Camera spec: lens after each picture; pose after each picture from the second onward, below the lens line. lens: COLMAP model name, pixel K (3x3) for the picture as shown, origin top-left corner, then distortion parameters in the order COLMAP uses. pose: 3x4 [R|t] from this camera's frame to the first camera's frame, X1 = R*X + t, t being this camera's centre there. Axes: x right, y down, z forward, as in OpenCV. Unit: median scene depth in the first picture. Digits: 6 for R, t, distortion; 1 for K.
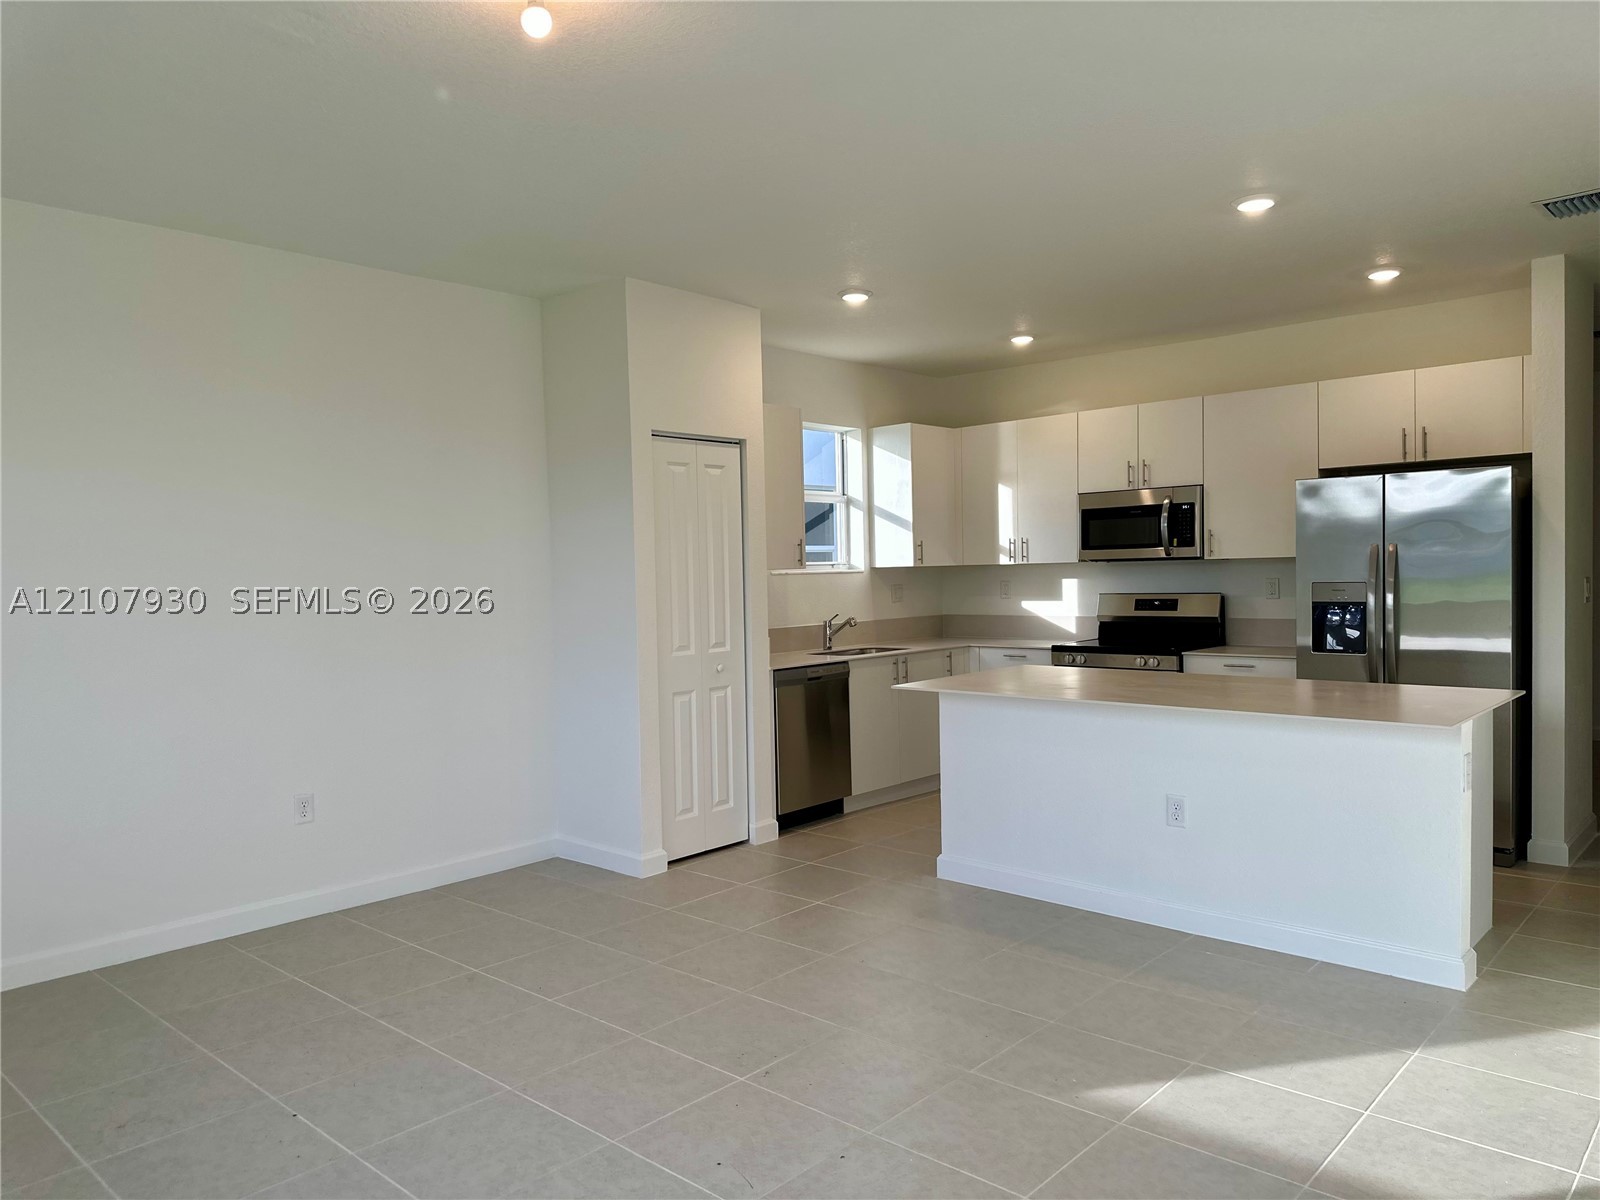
lens RADIAL K [[1132.7, 0, 791.8], [0, 1132.7, 607.0], [0, 0, 1]] dist [0.184353, -0.362032]
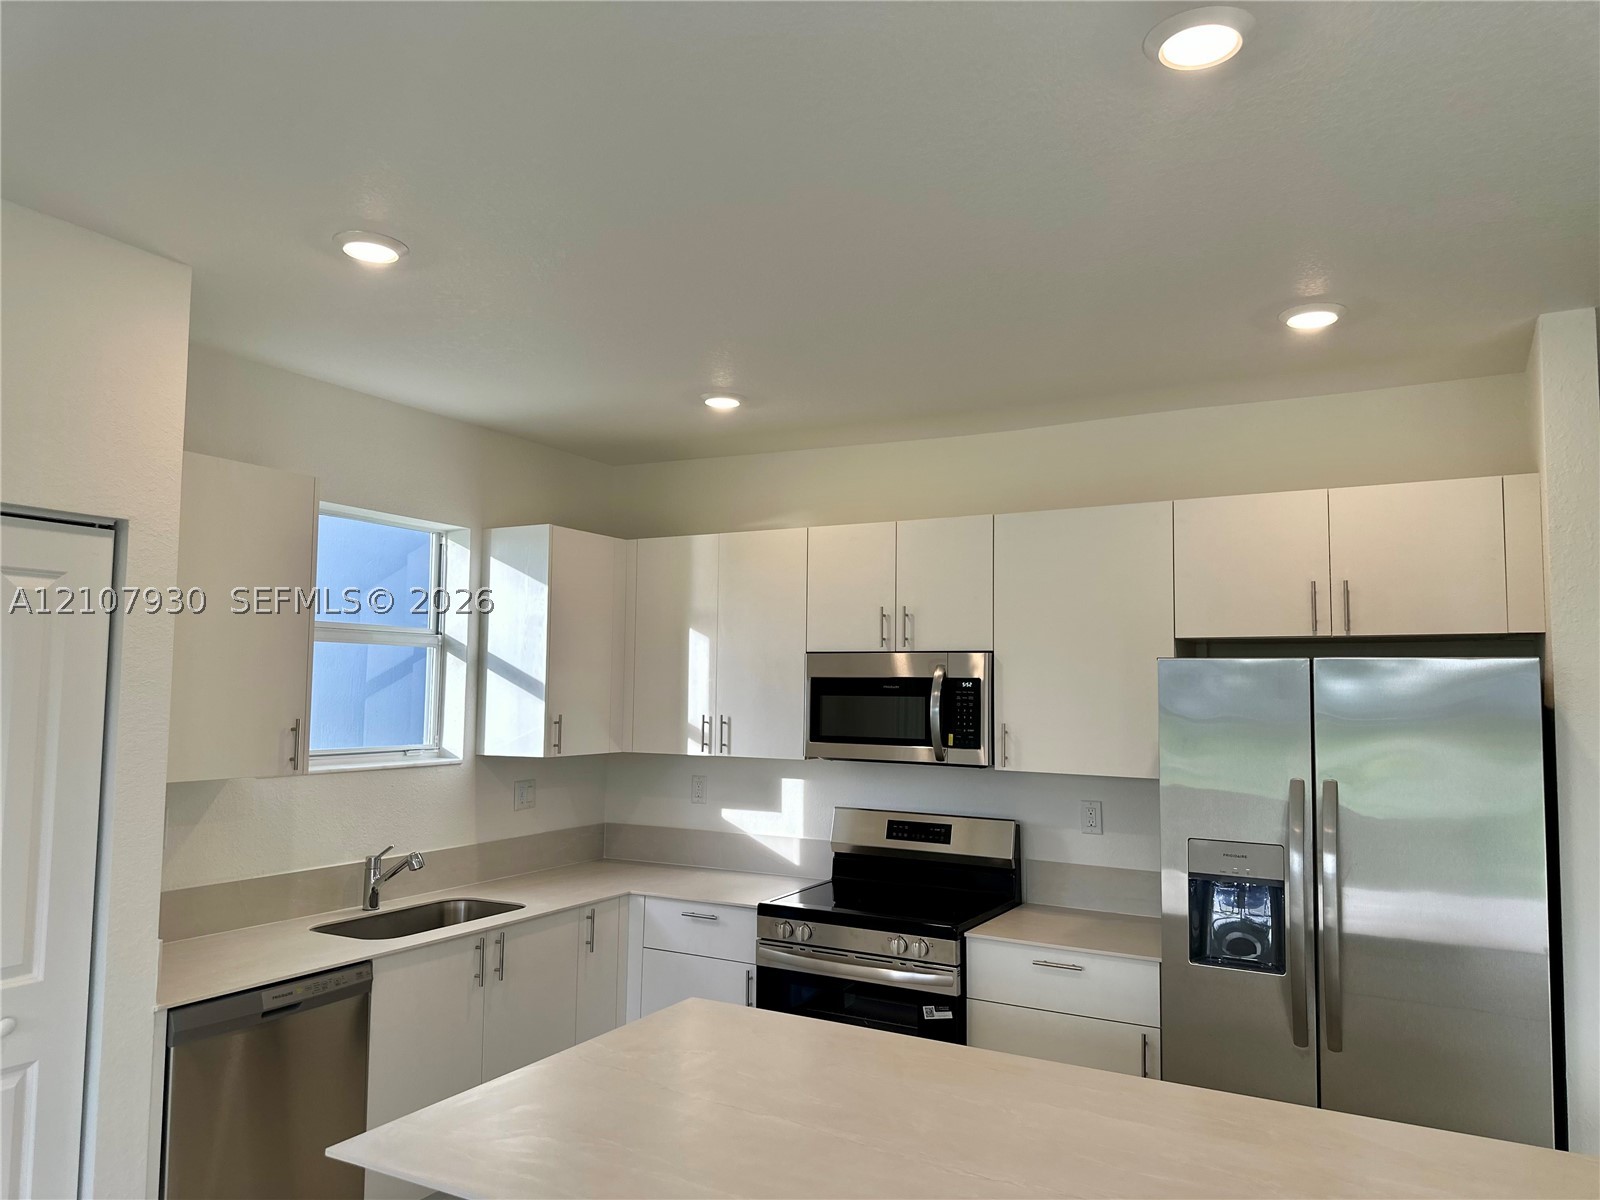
lens RADIAL K [[1132.7, 0, 791.8], [0, 1132.7, 607.0], [0, 0, 1]] dist [0.184353, -0.362032]
pose [[0.974880, 0.052266, 0.216513, 0.102988], [-0.028541, 0.993378, -0.111291, -0.052991], [-0.220896, 0.102316, 0.969916, 0.382777]]
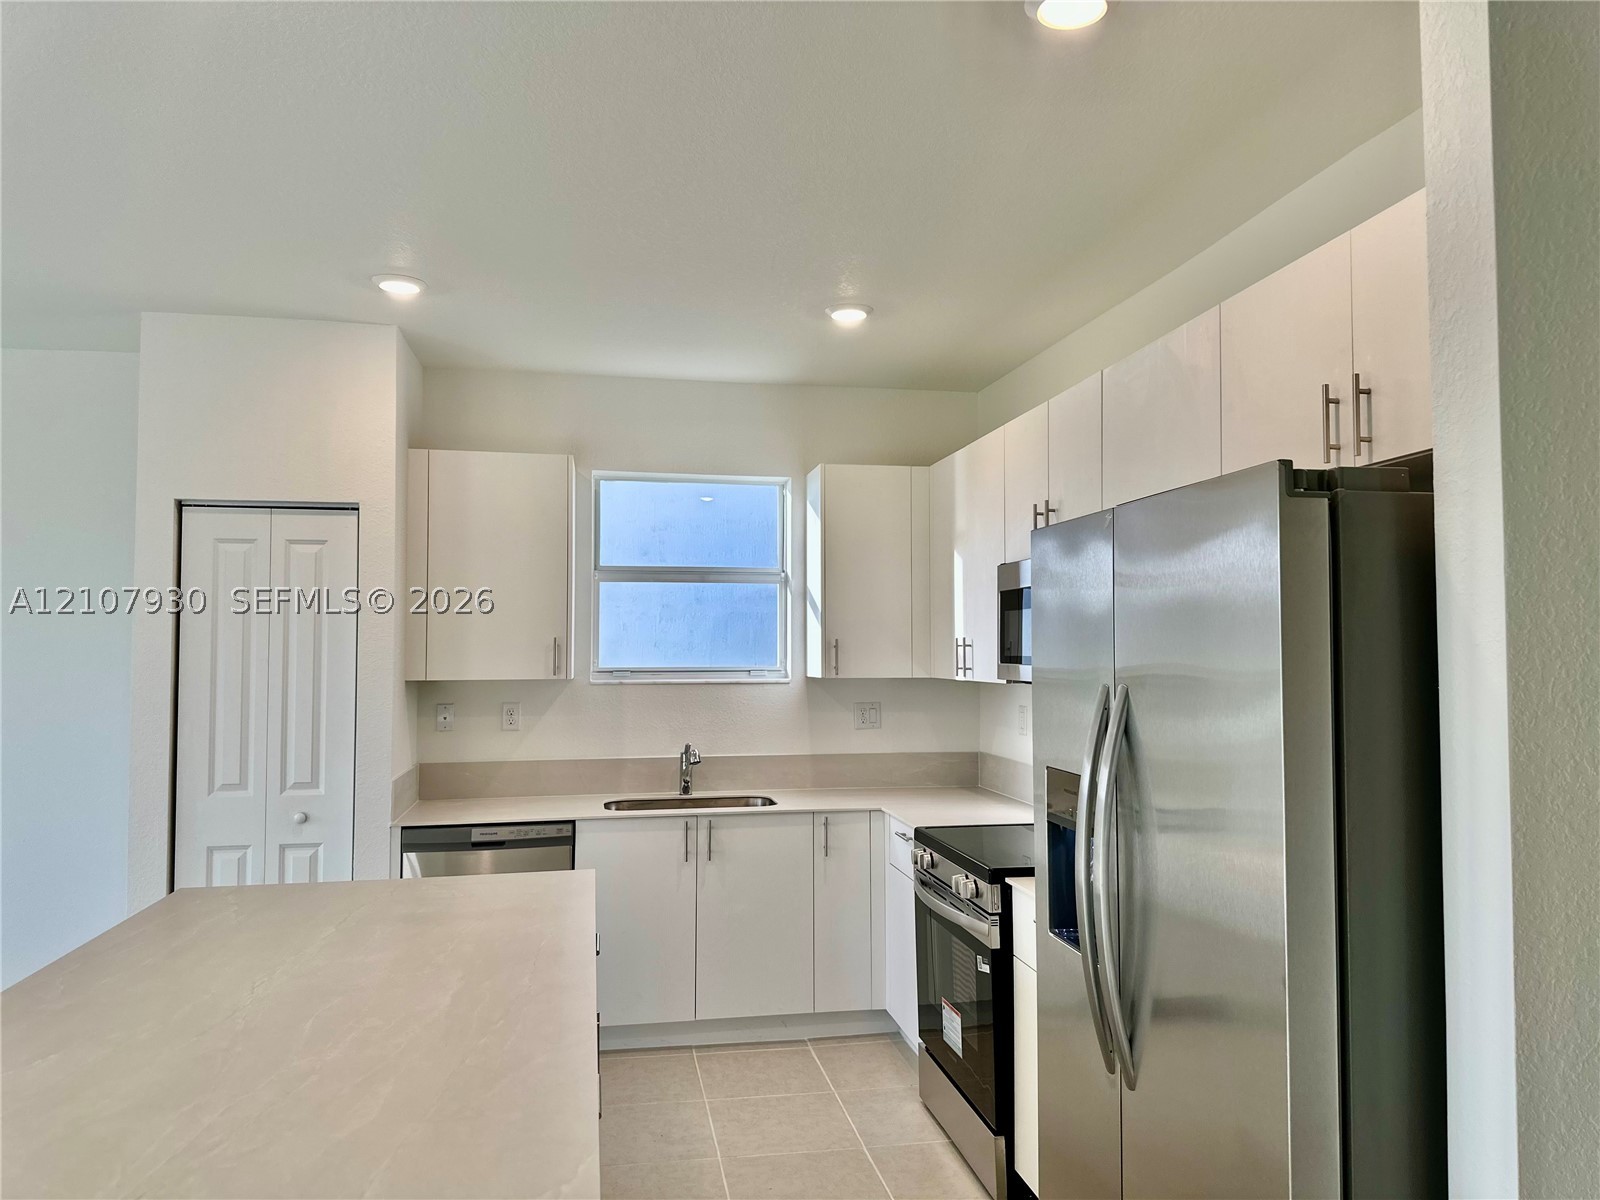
lens RADIAL K [[1132.7, 0, 791.8], [0, 1132.7, 607.0], [0, 0, 1]] dist [0.184353, -0.362032]
pose [[0.793516, 0.006950, -0.608509, 0.509845], [-0.042315, 0.998145, -0.043781, -0.049368], [0.607076, 0.060490, 0.792338, 0.475364]]
